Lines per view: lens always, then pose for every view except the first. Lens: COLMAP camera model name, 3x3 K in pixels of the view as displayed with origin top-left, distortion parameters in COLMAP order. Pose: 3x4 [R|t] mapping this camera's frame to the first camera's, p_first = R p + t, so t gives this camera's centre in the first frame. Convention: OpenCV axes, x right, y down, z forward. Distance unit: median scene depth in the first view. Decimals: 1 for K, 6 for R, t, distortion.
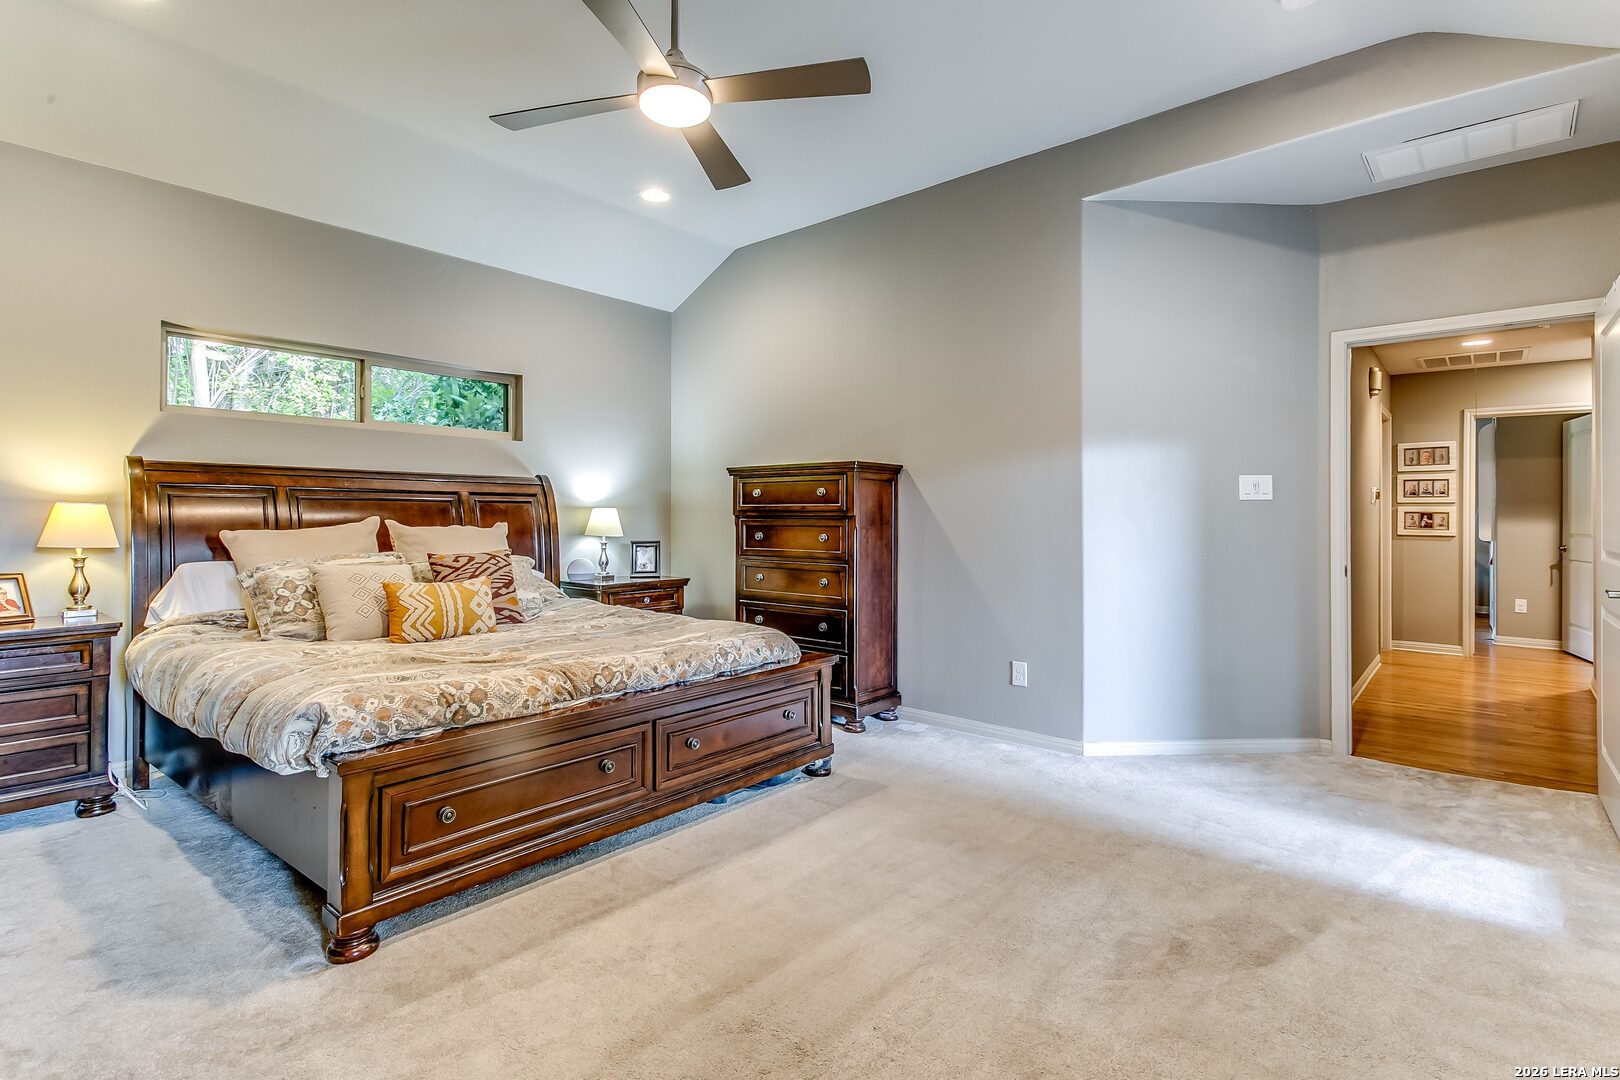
lens RADIAL K [[786.1, 0, 812.2], [0, 786.1, 524.7], [0, 0, 1]] dist [0.000893, -0.001368]
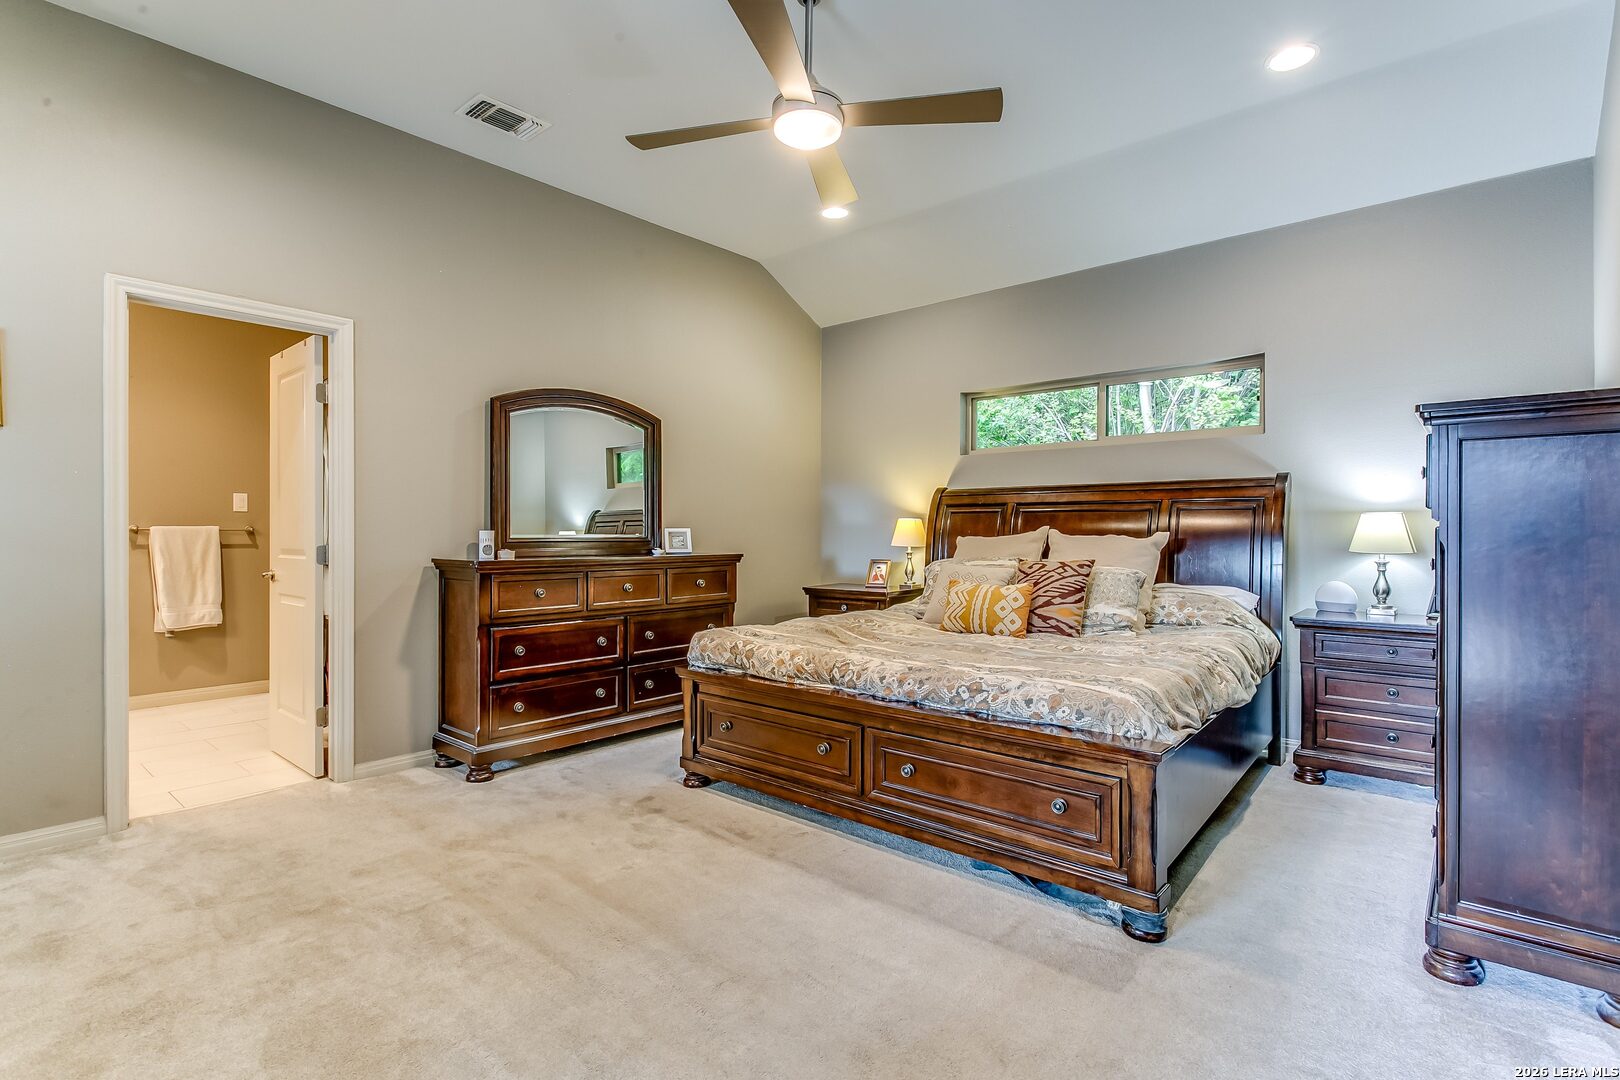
lens RADIAL K [[786.1, 0, 812.2], [0, 786.1, 524.7], [0, 0, 1]] dist [0.000893, -0.001368]
pose [[-0.023161, -0.005427, -0.999717, 0.694486], [-0.003322, 0.999980, -0.005352, -0.006241], [0.999726, 0.003197, -0.023179, 0.804618]]
